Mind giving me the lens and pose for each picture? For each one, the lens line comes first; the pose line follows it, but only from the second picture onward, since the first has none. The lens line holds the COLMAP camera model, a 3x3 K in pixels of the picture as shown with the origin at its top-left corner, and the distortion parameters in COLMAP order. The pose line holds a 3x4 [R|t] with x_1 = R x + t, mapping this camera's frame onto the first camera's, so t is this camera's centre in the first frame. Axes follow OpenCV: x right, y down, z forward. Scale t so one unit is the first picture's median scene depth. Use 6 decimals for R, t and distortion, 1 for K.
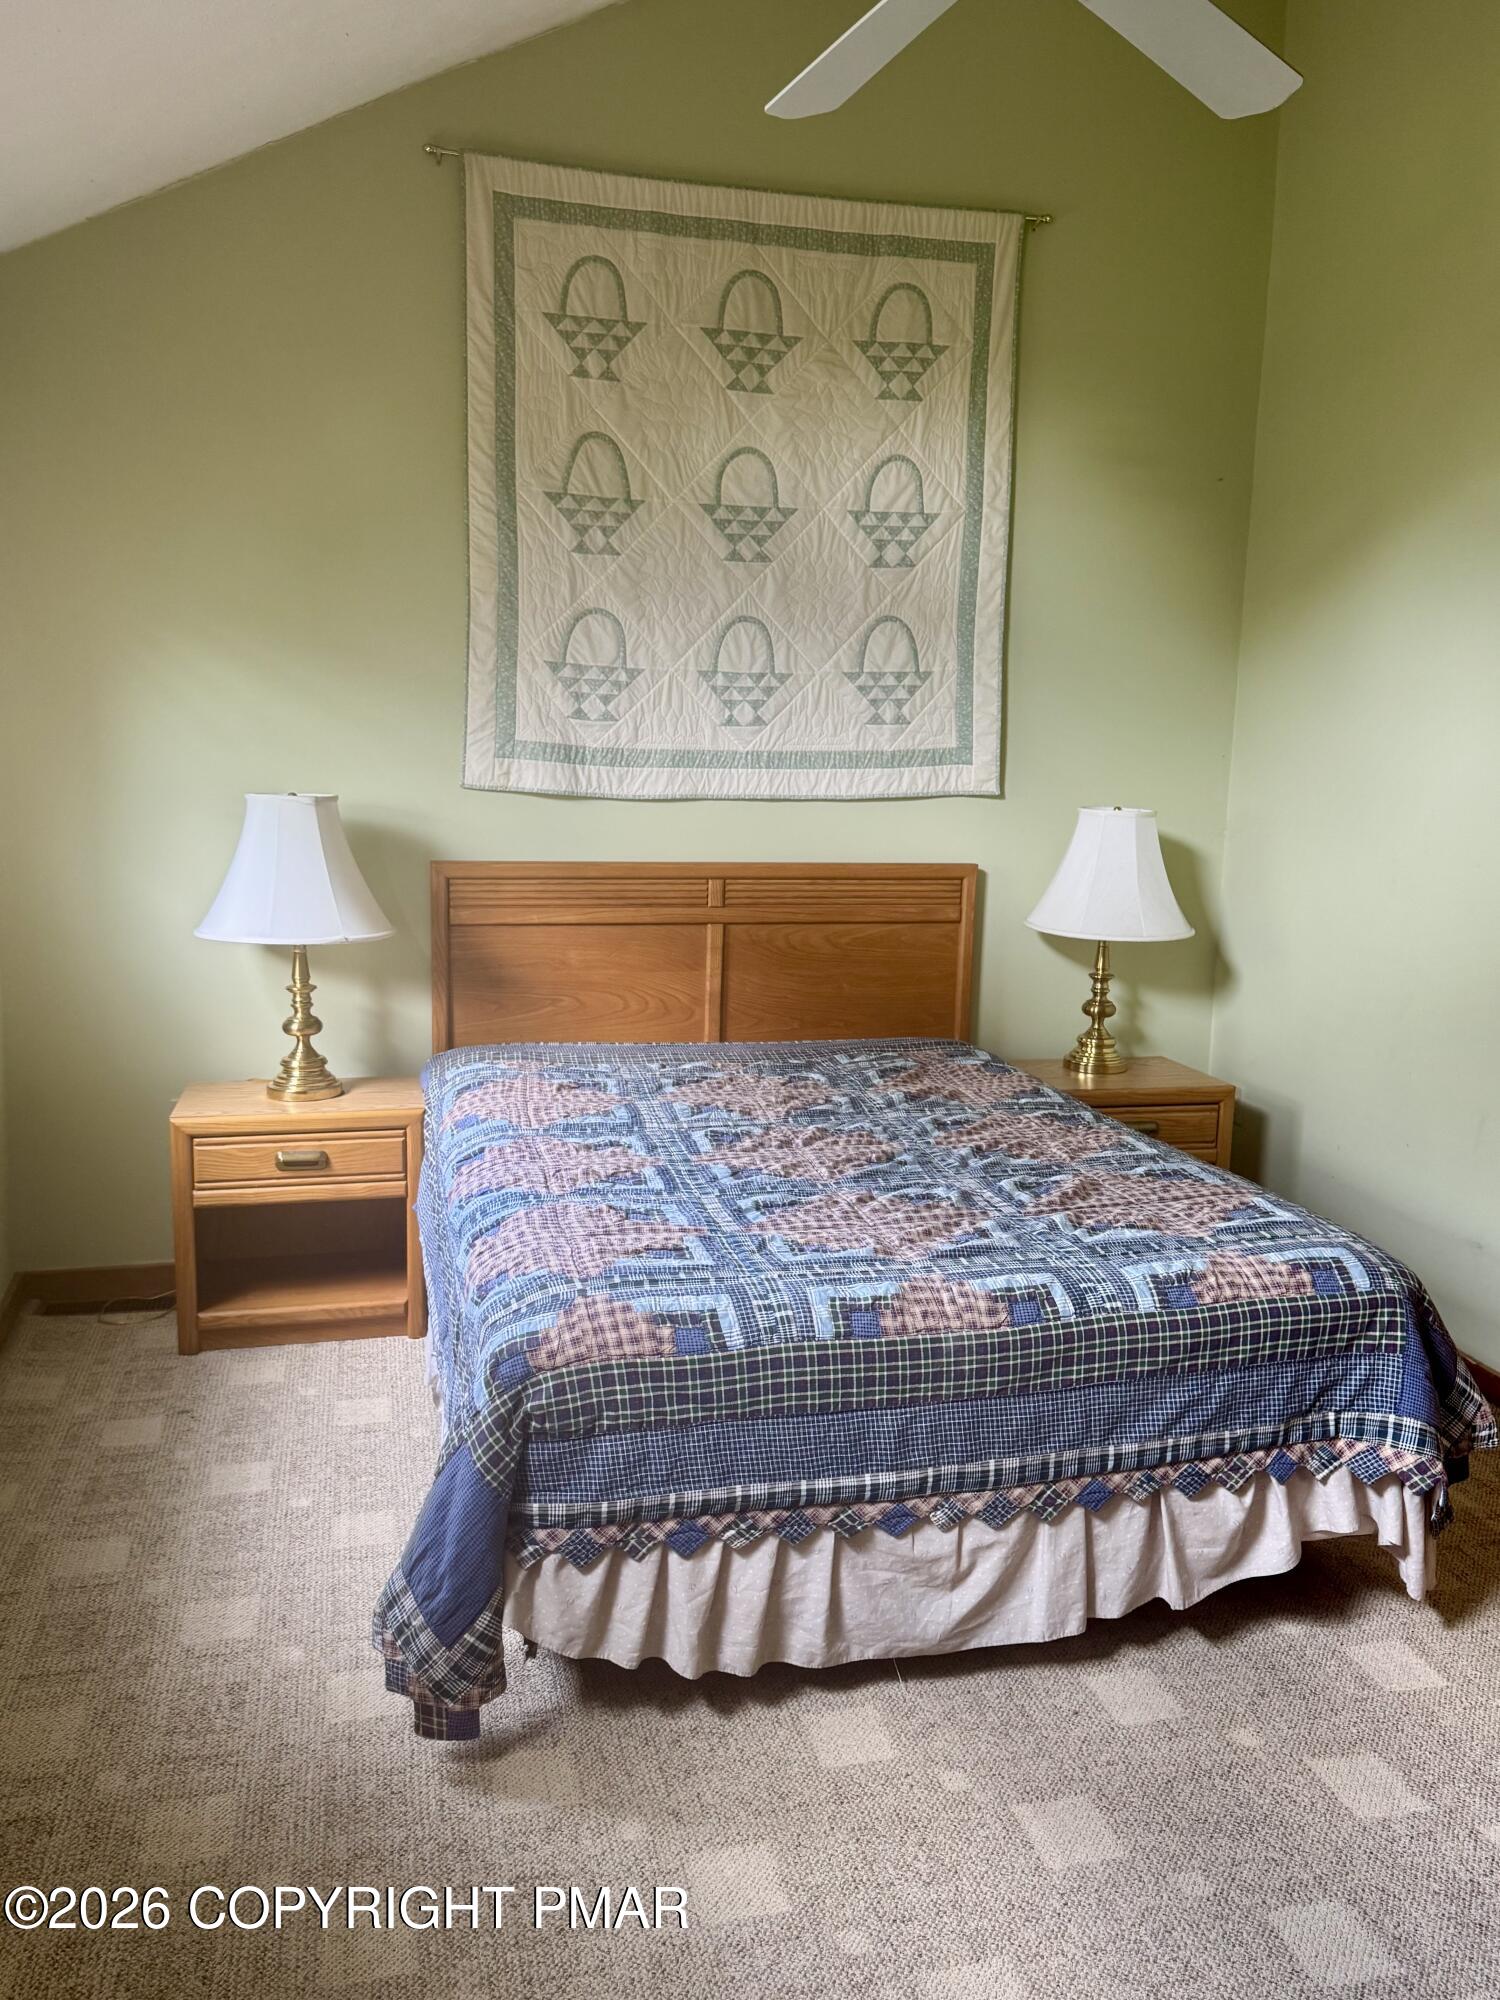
lens RADIAL K [[1497.4, 0, 760.6], [0, 1497.4, 1003.1], [0, 0, 1]] dist [0.172159, -0.358677]
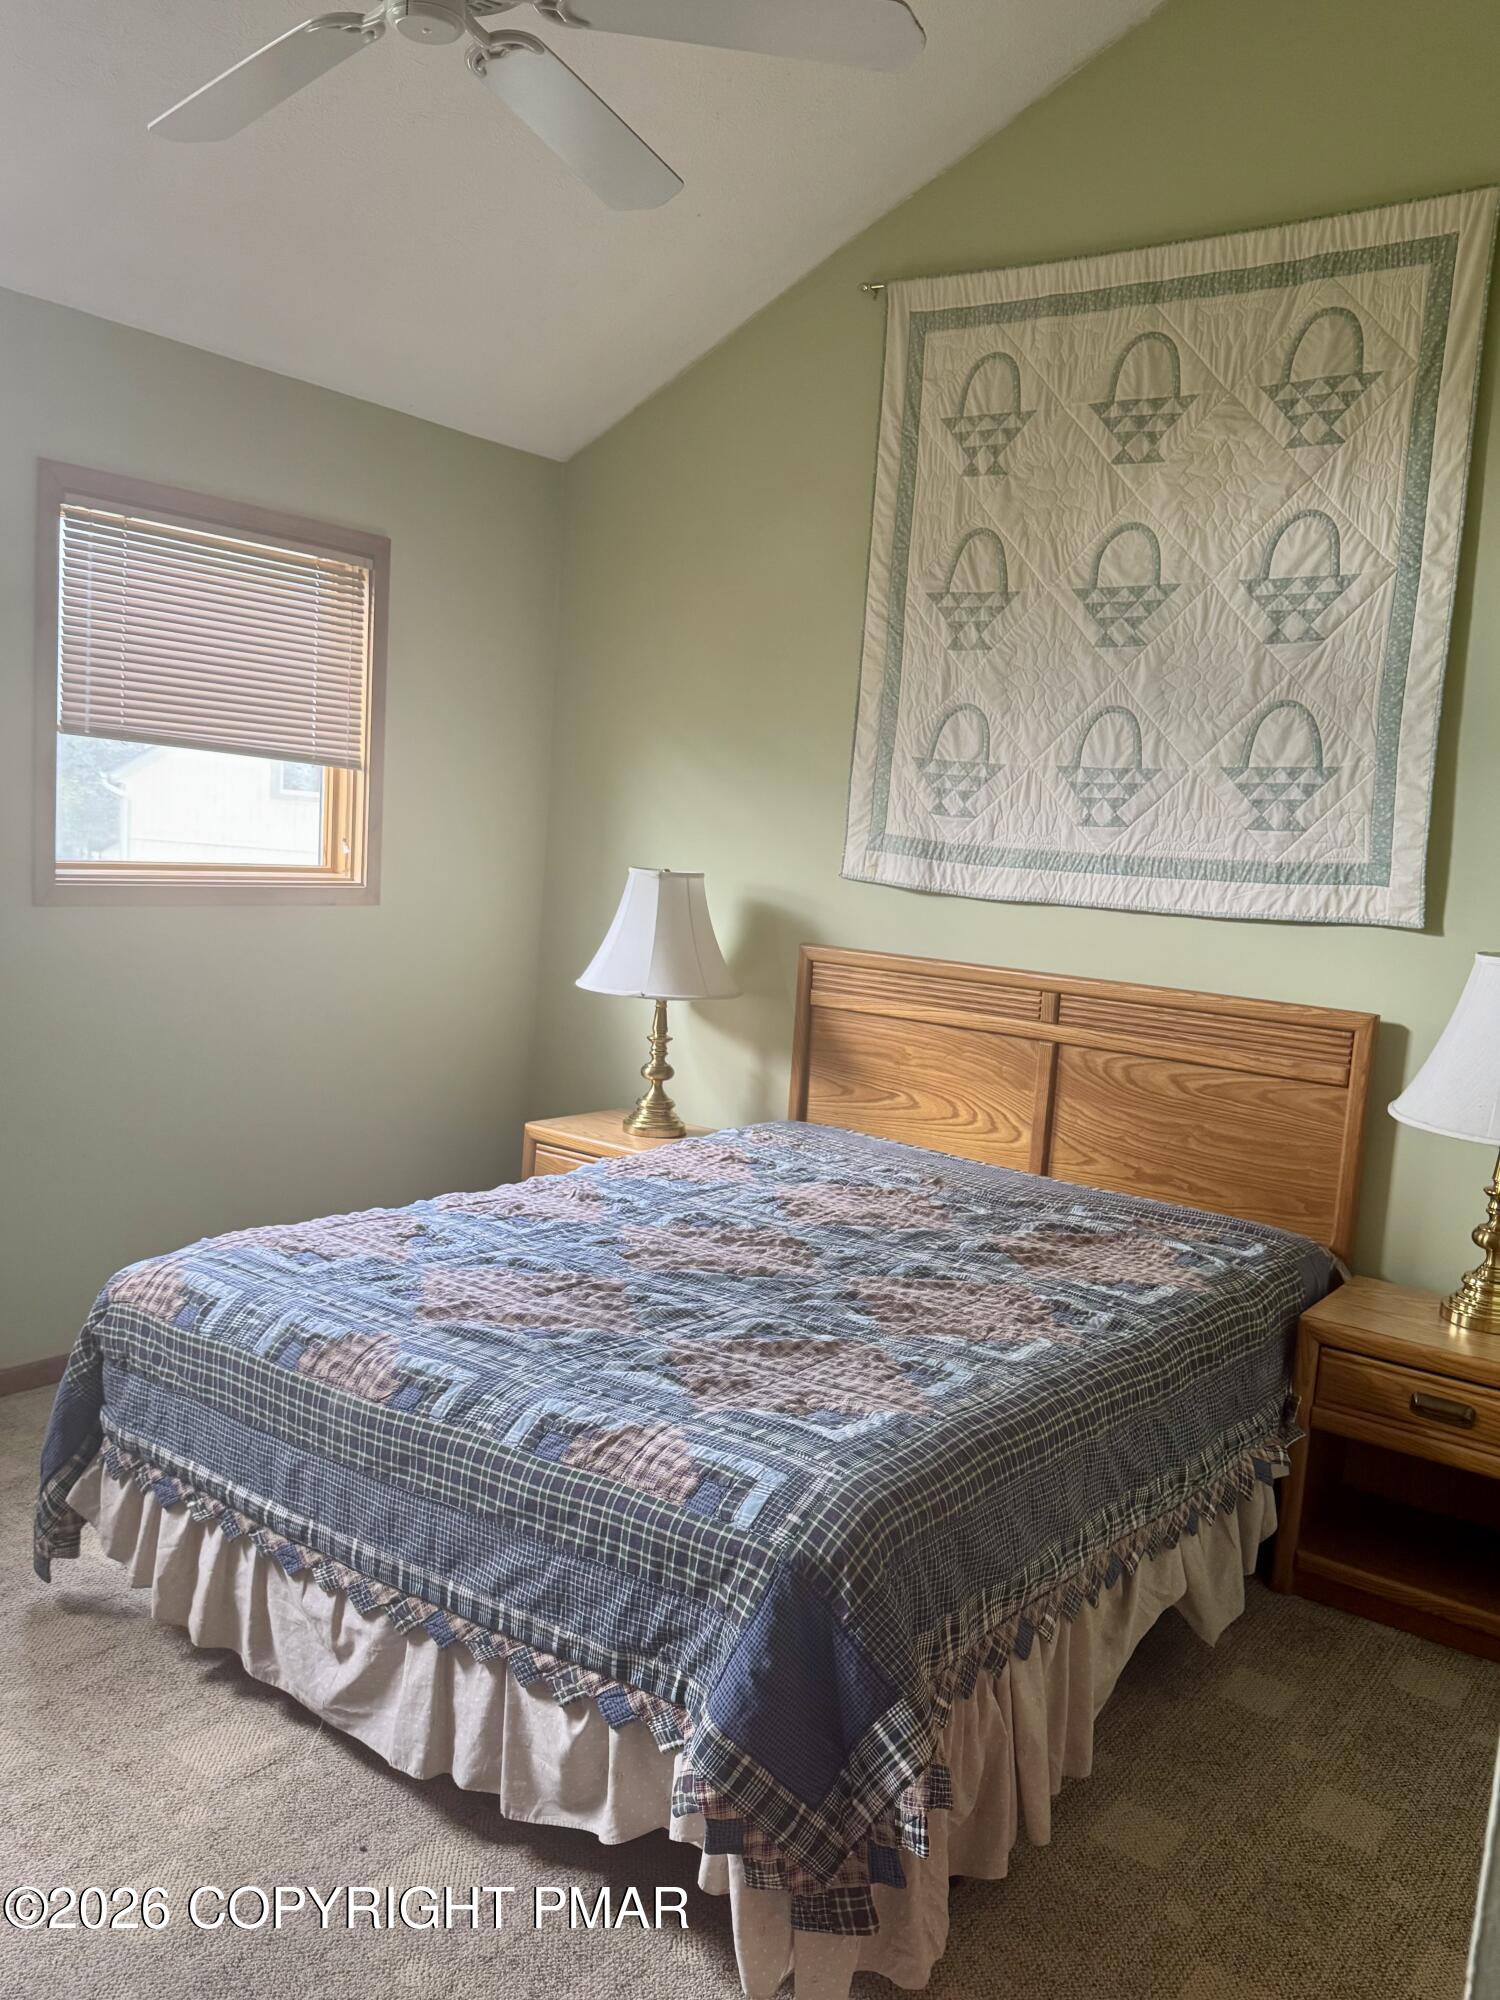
lens RADIAL K [[1497.4, 0, 760.6], [0, 1497.4, 1003.1], [0, 0, 1]] dist [0.172159, -0.358677]
pose [[0.661155, 0.115532, -0.741301, 0.551290], [-0.182408, 0.983178, -0.009458, -0.037108], [0.727738, 0.141472, 0.671106, 0.275546]]
